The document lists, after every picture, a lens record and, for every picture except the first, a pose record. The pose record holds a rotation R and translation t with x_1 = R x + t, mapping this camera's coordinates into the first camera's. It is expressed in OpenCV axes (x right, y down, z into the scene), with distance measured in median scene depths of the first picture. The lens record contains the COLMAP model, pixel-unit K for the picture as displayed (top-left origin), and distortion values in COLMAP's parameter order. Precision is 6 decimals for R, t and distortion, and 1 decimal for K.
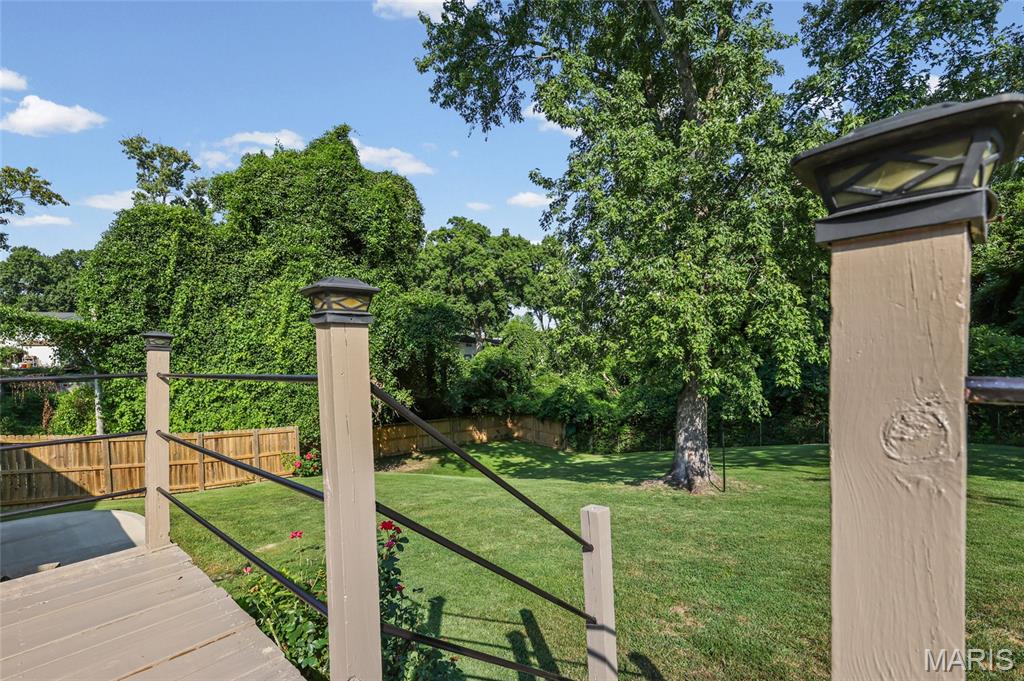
lens RADIAL K [[440.9, 0, 509.2], [0, 440.9, 347.9], [0, 0, 1]] dist [0.001532, 0.000377]
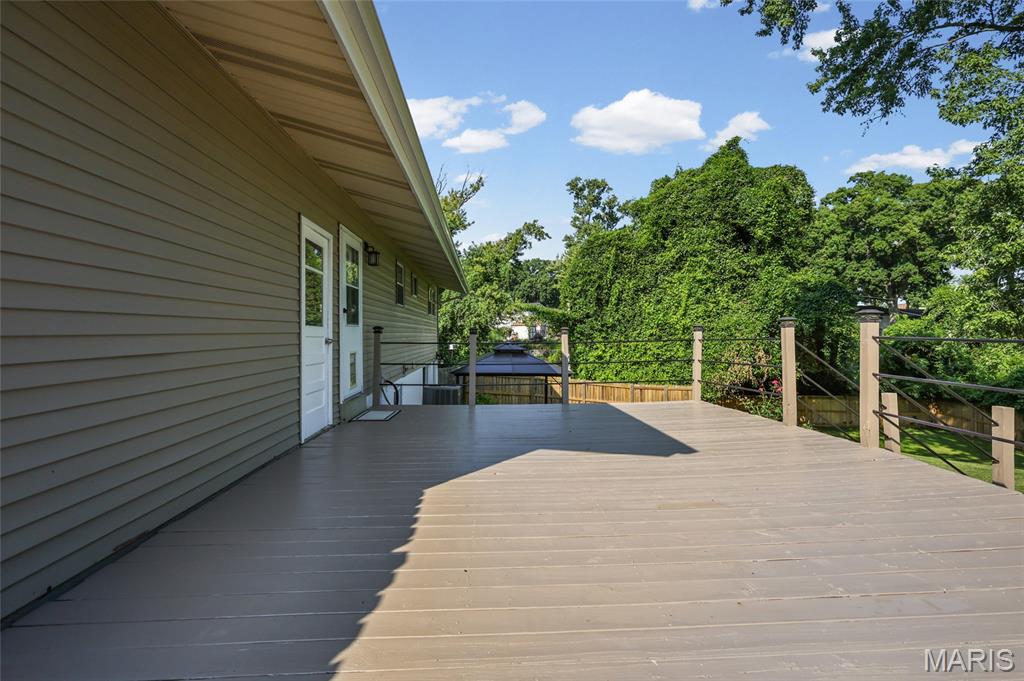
lens RADIAL K [[440.9, 0, 509.2], [0, 440.9, 347.9], [0, 0, 1]] dist [0.001532, 0.000377]
pose [[0.698541, 0.021610, -0.715244, 0.056134], [0.018980, 0.998633, 0.048709, -0.006746], [0.715319, -0.047600, 0.697175, -0.264384]]
